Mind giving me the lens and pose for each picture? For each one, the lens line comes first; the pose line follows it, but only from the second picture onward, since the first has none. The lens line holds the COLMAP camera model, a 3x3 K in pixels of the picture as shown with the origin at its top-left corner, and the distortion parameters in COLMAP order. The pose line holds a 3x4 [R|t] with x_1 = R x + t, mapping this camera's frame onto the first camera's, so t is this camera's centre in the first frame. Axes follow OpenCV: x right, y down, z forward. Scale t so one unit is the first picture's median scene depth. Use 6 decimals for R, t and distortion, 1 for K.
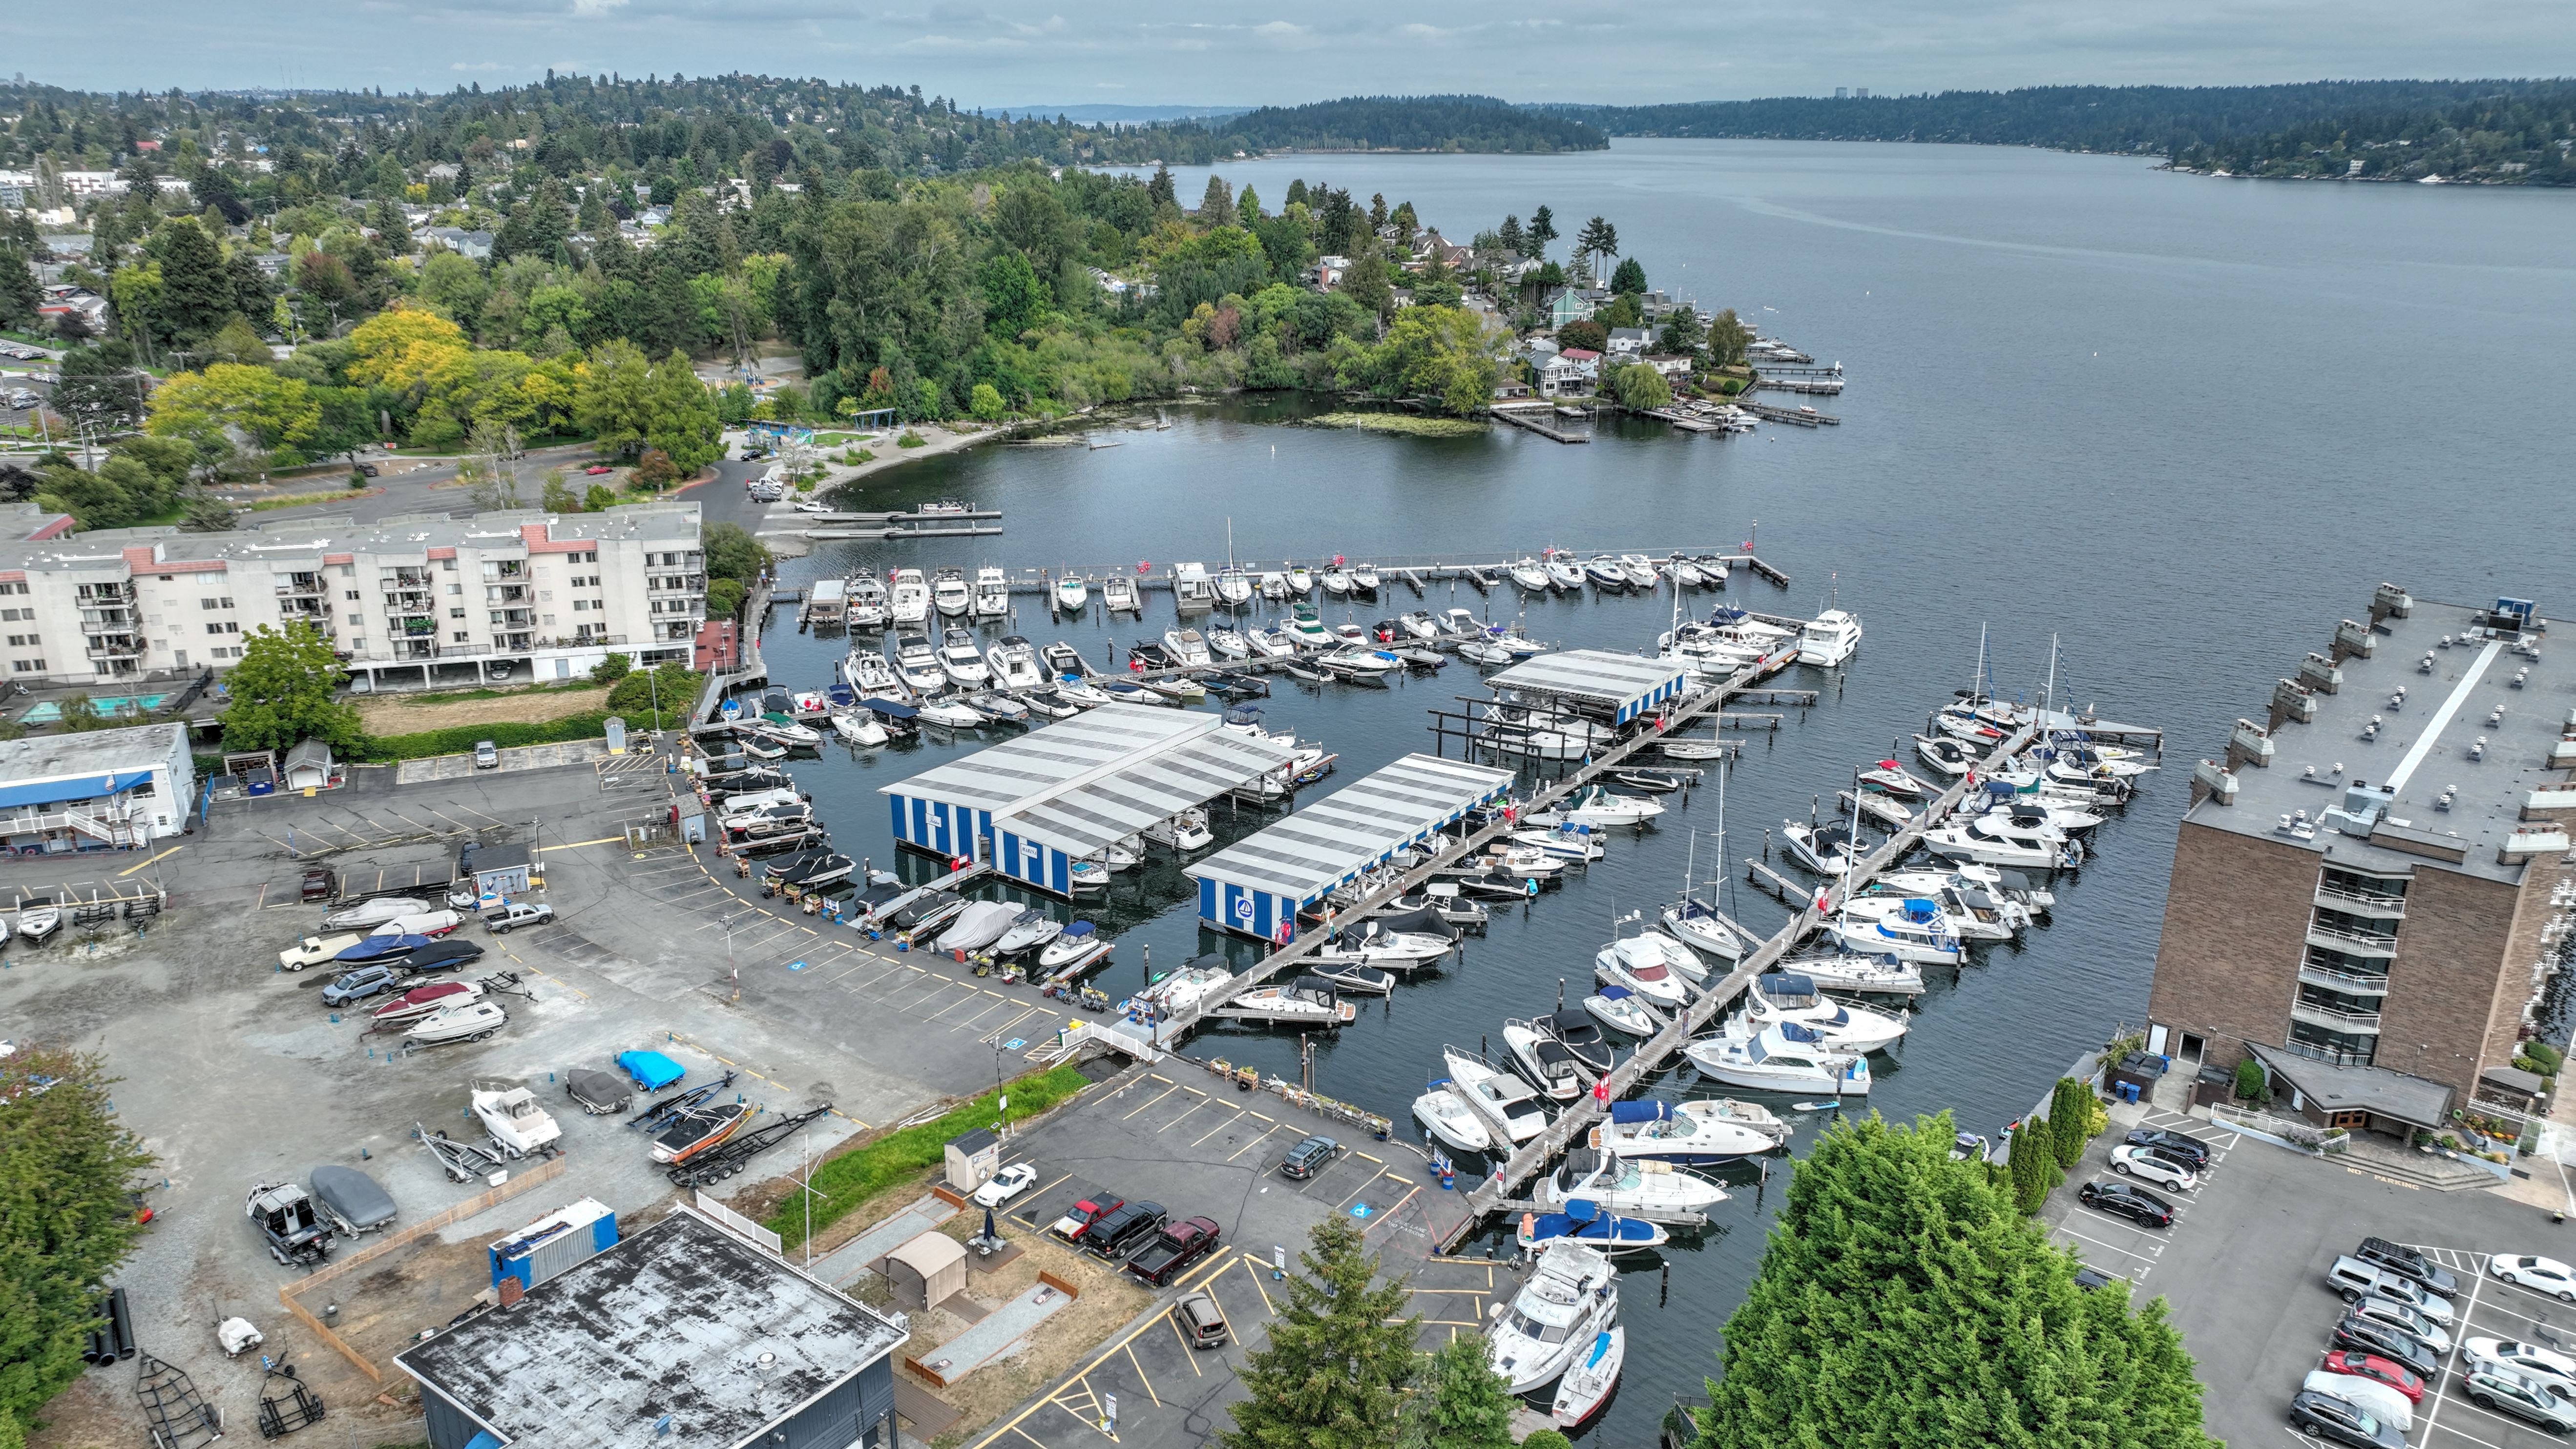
lens RADIAL K [[1815.6, 0, 1287.1], [0, 1815.6, 726.3], [0, 0, 1]] dist [0.003340, 0.012896]
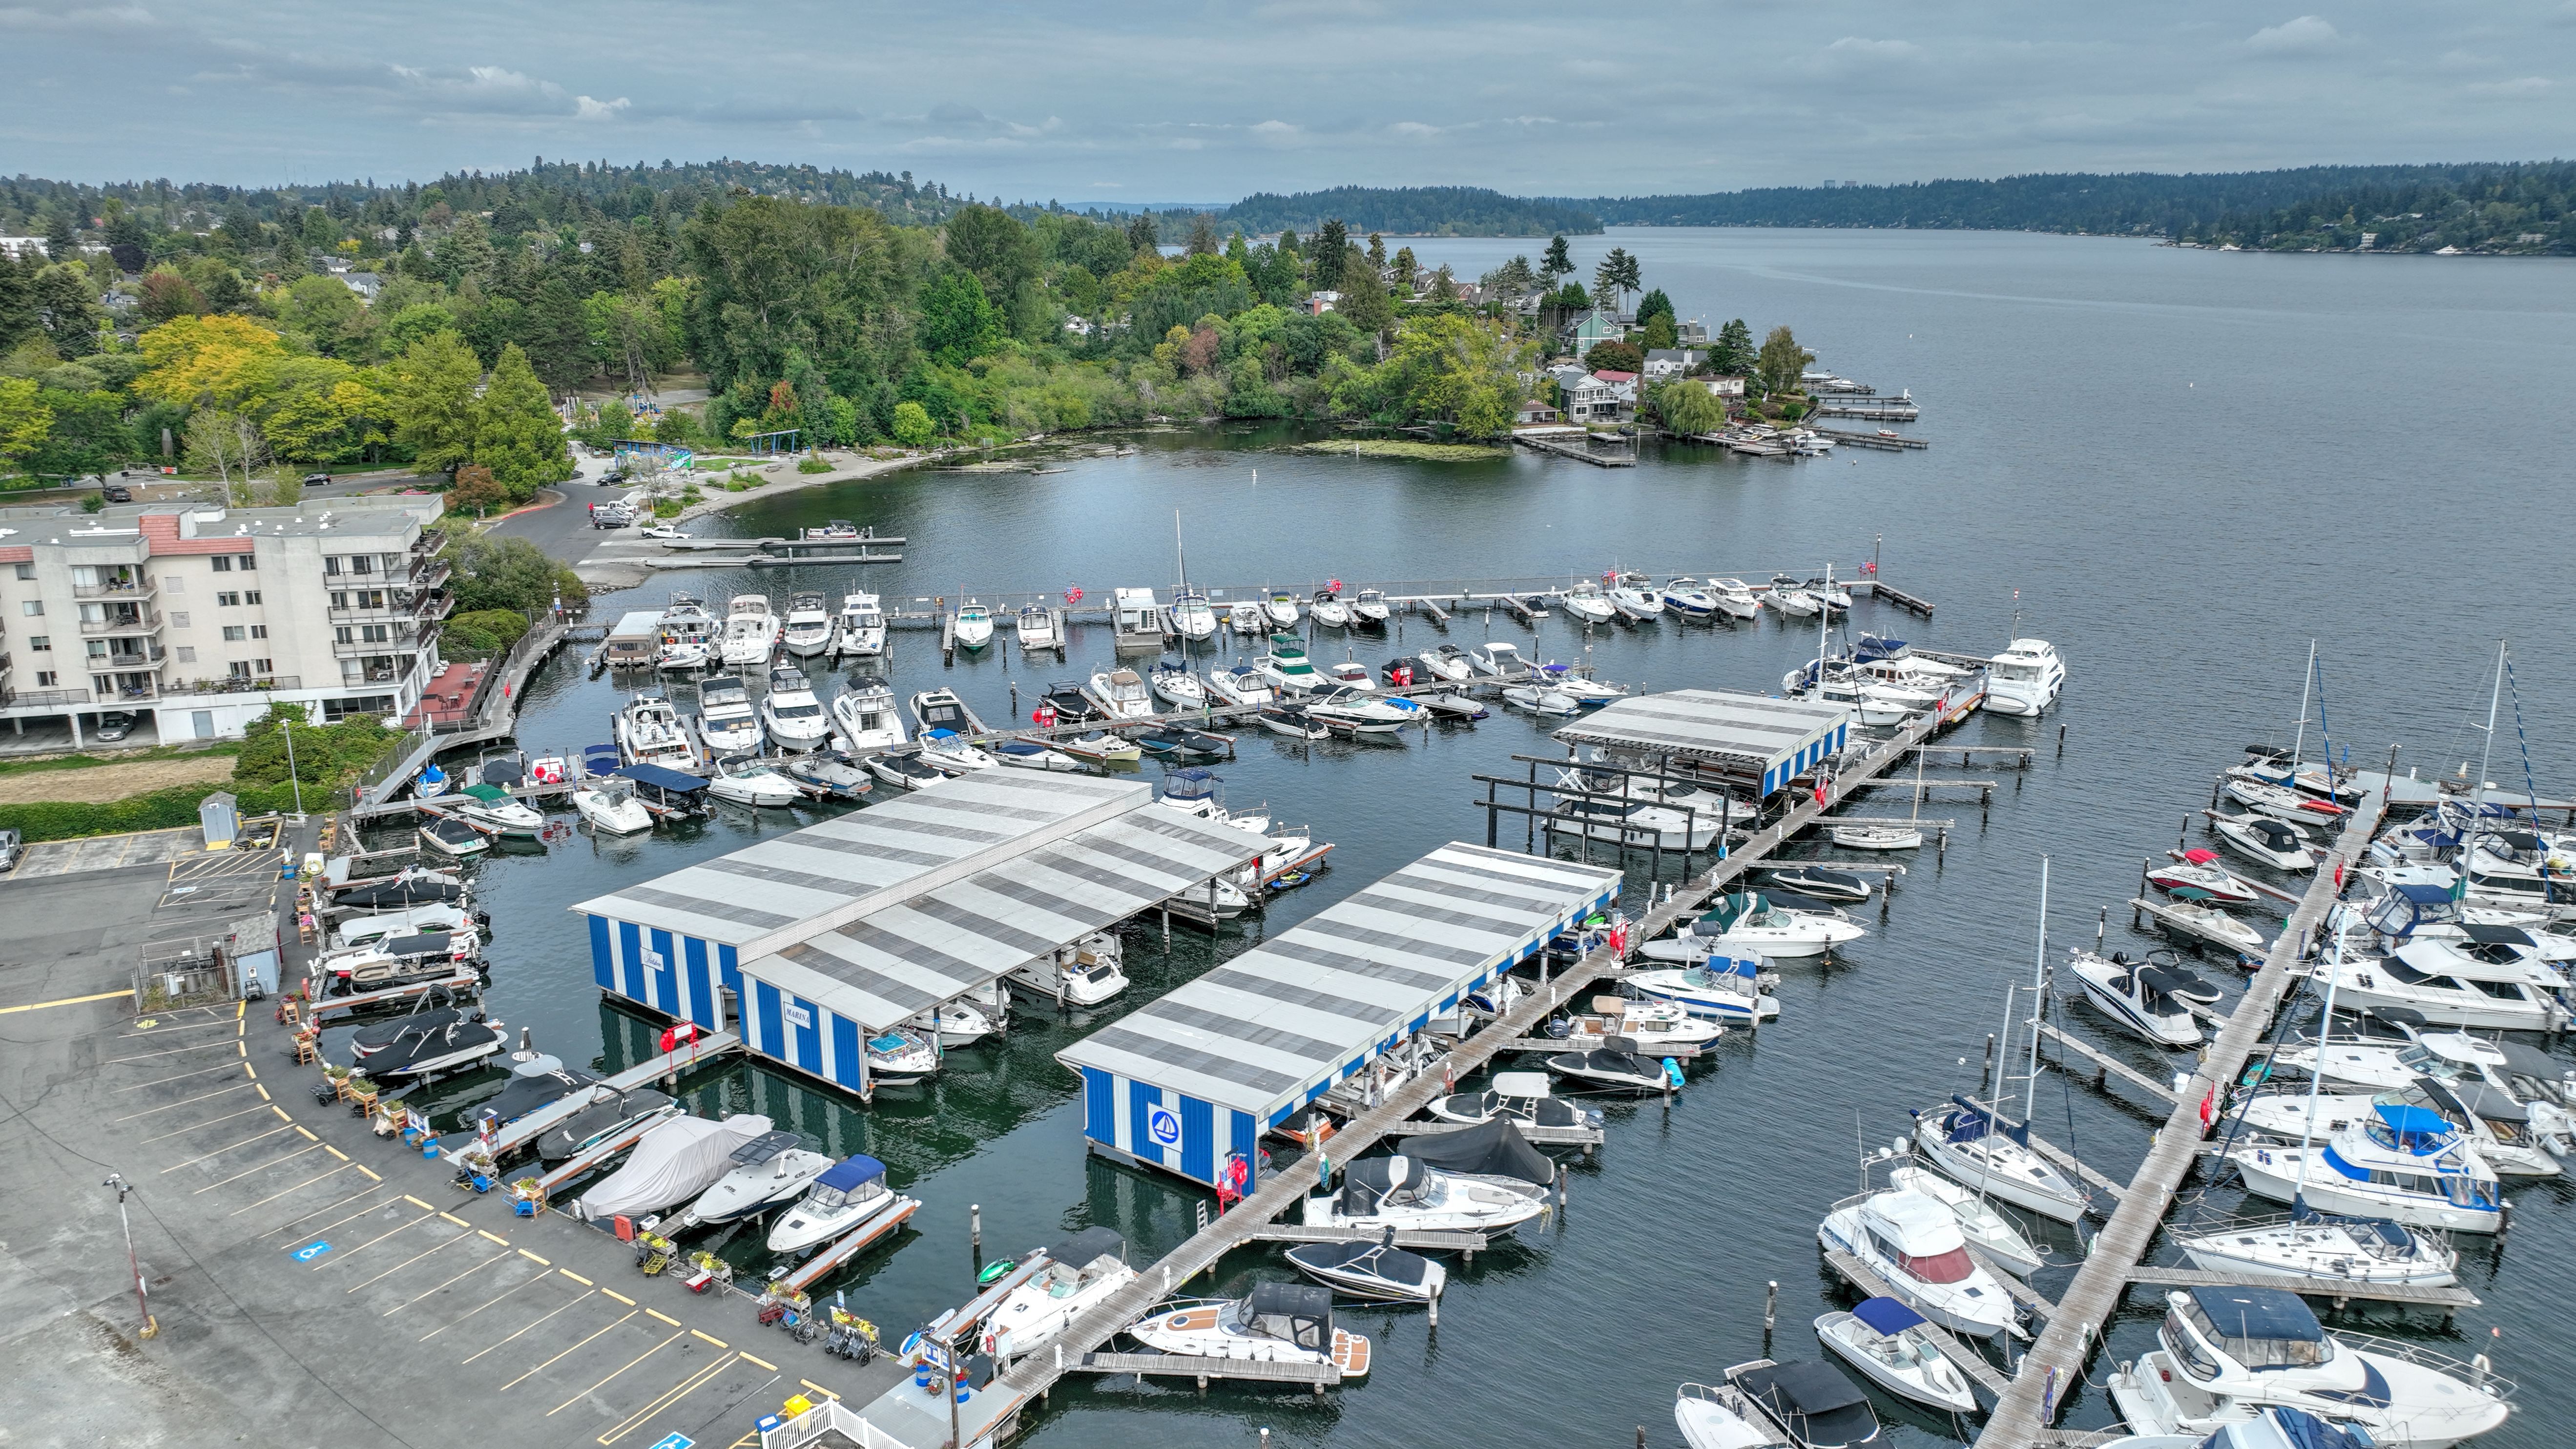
lens RADIAL K [[1815.8, 0, 1288.5], [0, 1815.8, 718.6], [0, 0, 1]] dist [0.003340, 0.012896]
pose [[0.999986, -0.004896, 0.002103, 0.009274], [0.005002, 0.998550, -0.053594, 0.004726], [-0.001837, 0.053604, 0.998561, 0.310532]]
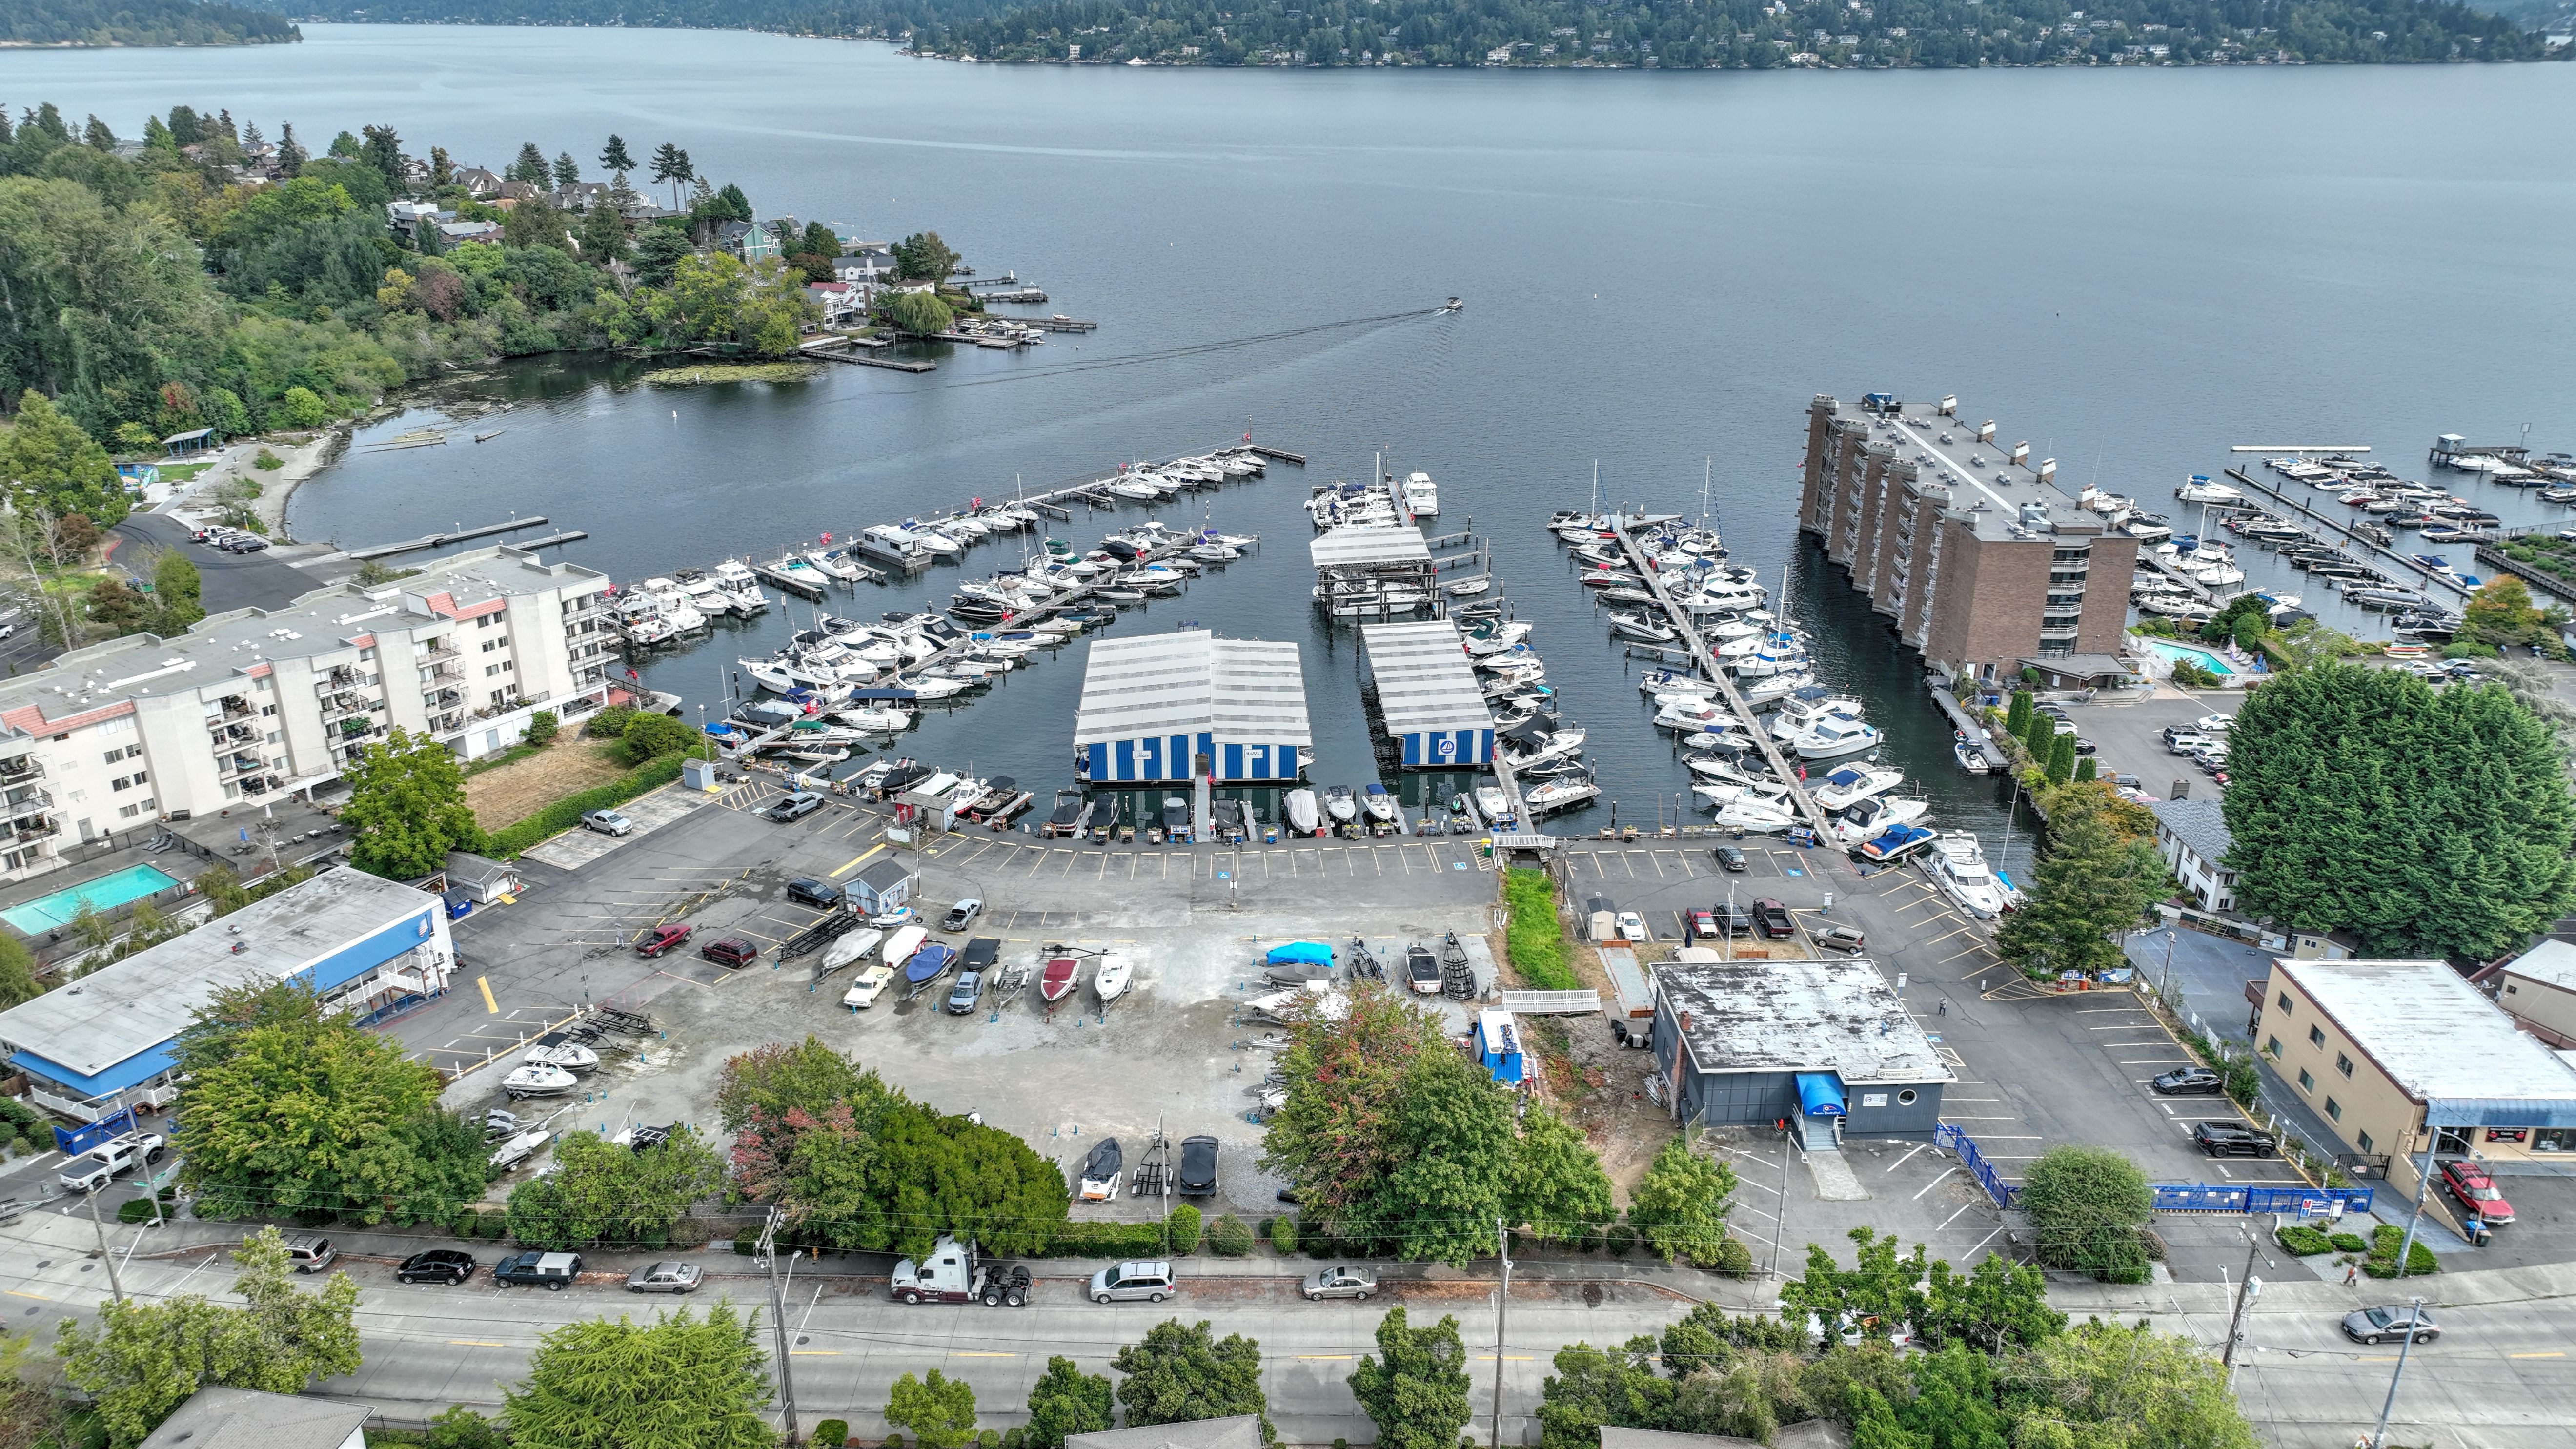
lens RADIAL K [[1816.0, 0, 1290.7], [0, 1816.0, 738.5], [0, 0, 1]] dist [0.003340, 0.012896]
pose [[0.783473, -0.239392, 0.573464, -0.610405], [0.201524, 0.970826, 0.129946, -0.070881], [-0.587842, 0.013757, 0.808859, -0.006911]]
